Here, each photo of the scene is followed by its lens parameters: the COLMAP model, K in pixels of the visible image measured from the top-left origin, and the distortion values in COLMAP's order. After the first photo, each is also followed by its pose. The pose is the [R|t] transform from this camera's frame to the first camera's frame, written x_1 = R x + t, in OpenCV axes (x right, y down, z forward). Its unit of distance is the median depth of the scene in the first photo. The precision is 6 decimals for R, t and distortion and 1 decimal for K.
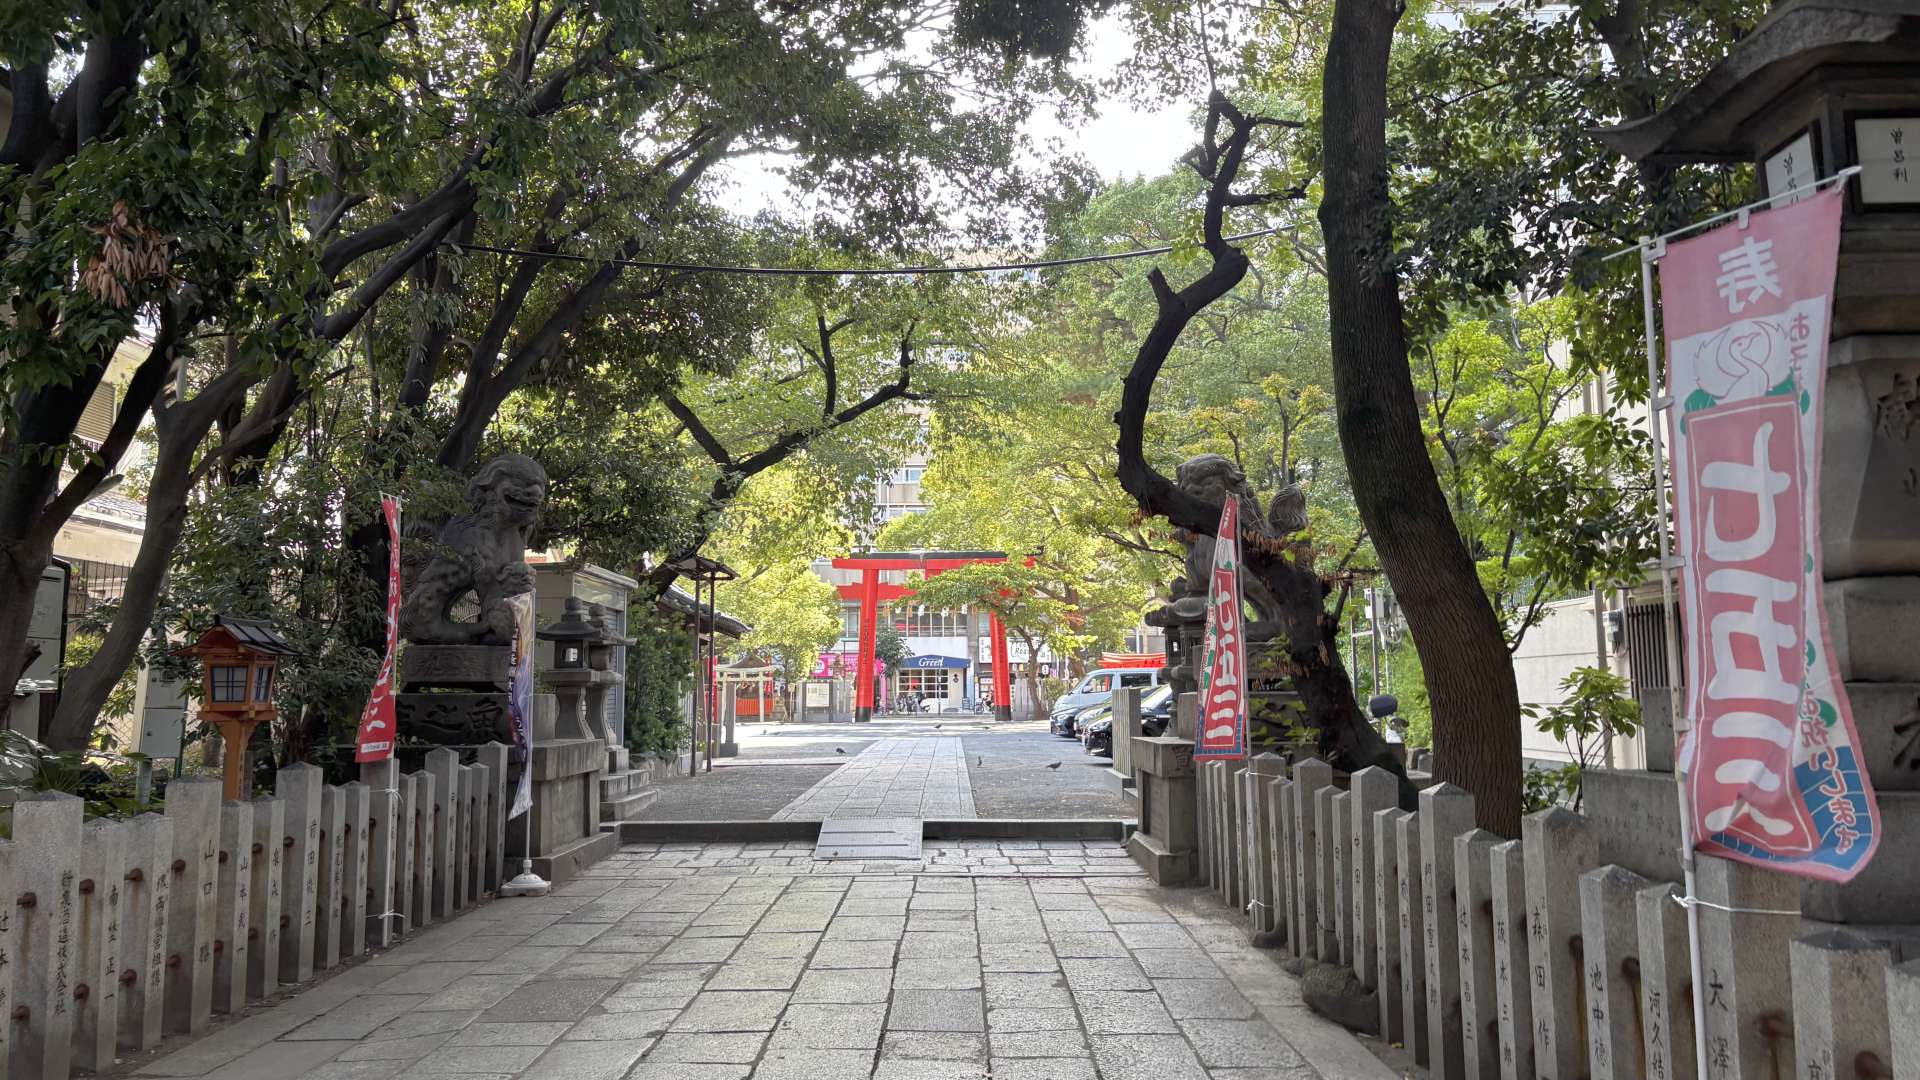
lens RADIAL K [[1438.0, 0, 960.0], [0, 1438.0, 514.0], [0, 0, 1]] dist [0.260386, 0.000028]
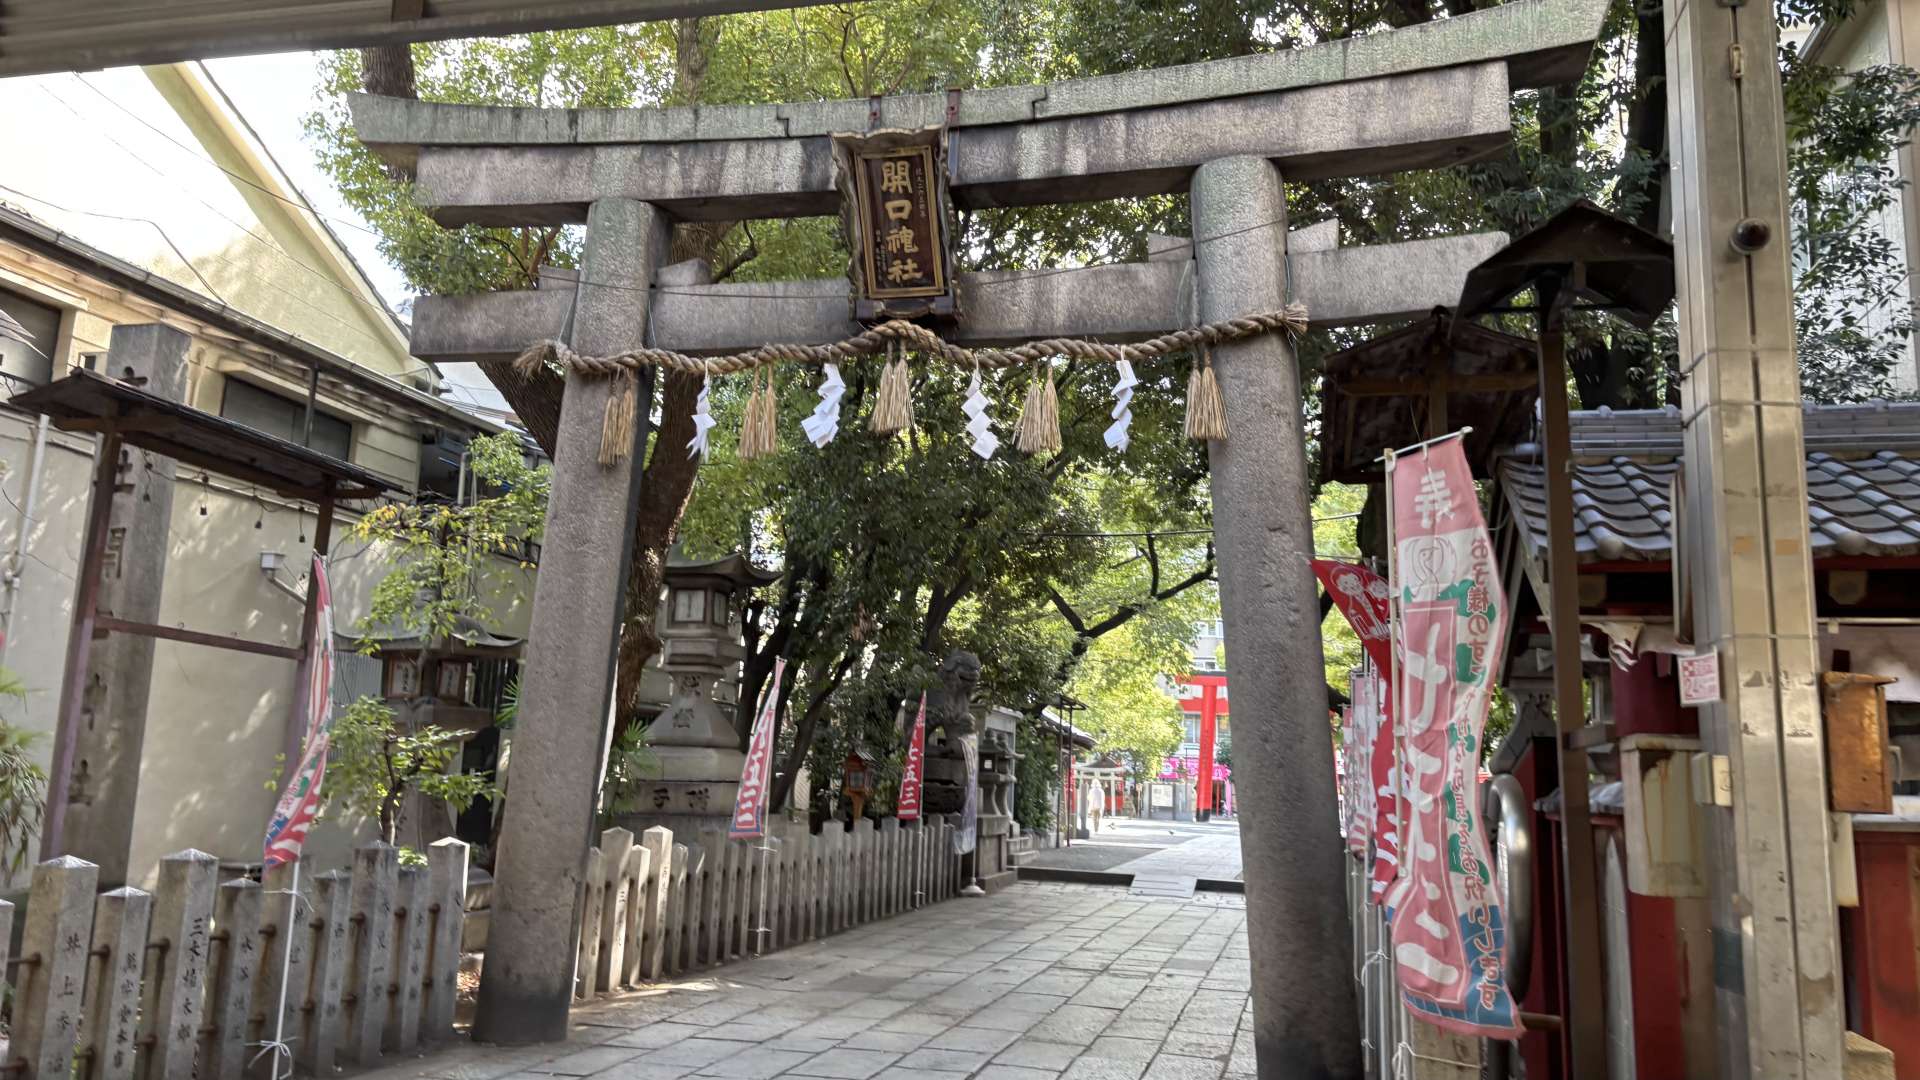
lens RADIAL K [[1326.5, 0, 960.0], [0, 1326.5, 540.0], [0, 0, 1]] dist [0.058618, 0.003636]
pose [[0.967965, 0.000198, -0.251086, 0.051064], [-0.016123, 0.997985, -0.061369, -0.039826], [0.250568, 0.063451, 0.966018, -0.295639]]
